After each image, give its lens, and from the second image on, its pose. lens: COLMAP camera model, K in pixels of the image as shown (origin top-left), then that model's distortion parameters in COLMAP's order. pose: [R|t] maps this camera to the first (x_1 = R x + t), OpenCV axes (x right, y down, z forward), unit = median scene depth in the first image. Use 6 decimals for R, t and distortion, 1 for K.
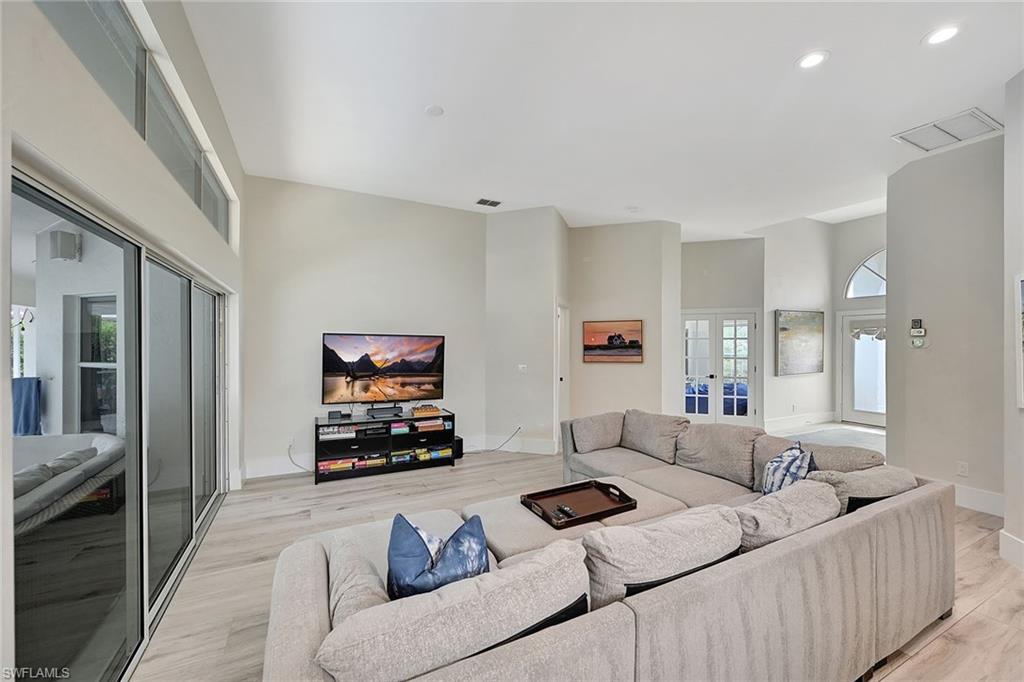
lens RADIAL K [[406.3, 0, 519.3], [0, 406.3, 344.6], [0, 0, 1]] dist [0.000638, 0.000045]
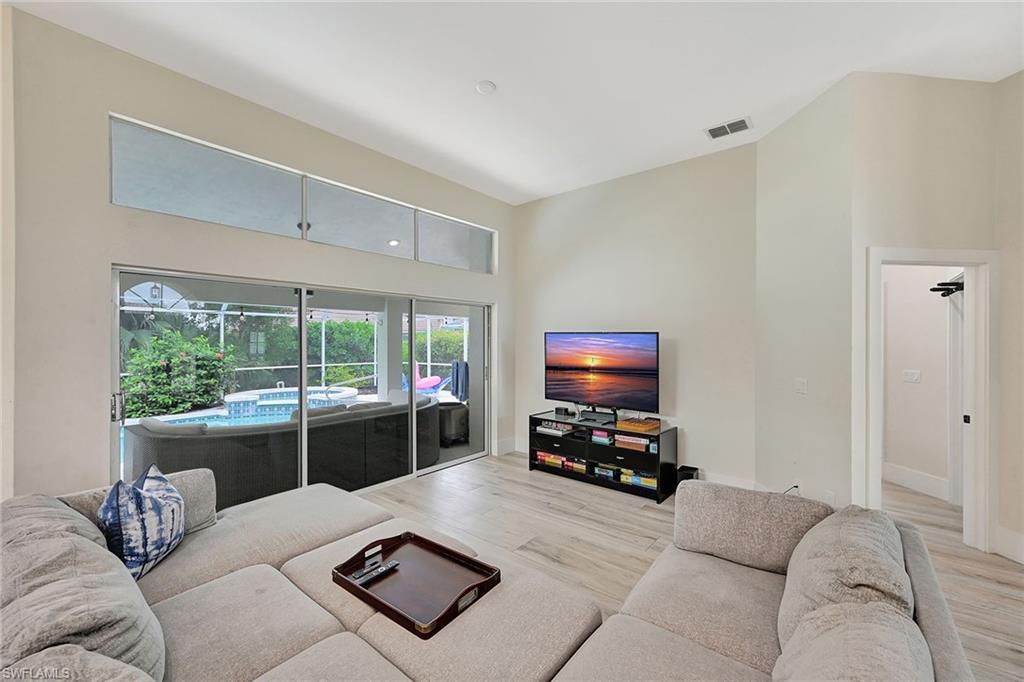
lens RADIAL K [[406.3, 0, 519.3], [0, 406.3, 344.6], [0, 0, 1]] dist [0.000638, 0.000045]
pose [[0.404807, 0.002816, -0.914398, 0.446476], [-0.003574, 0.999992, 0.001497, 0.002629], [0.914395, 0.002662, 0.404814, 0.479223]]
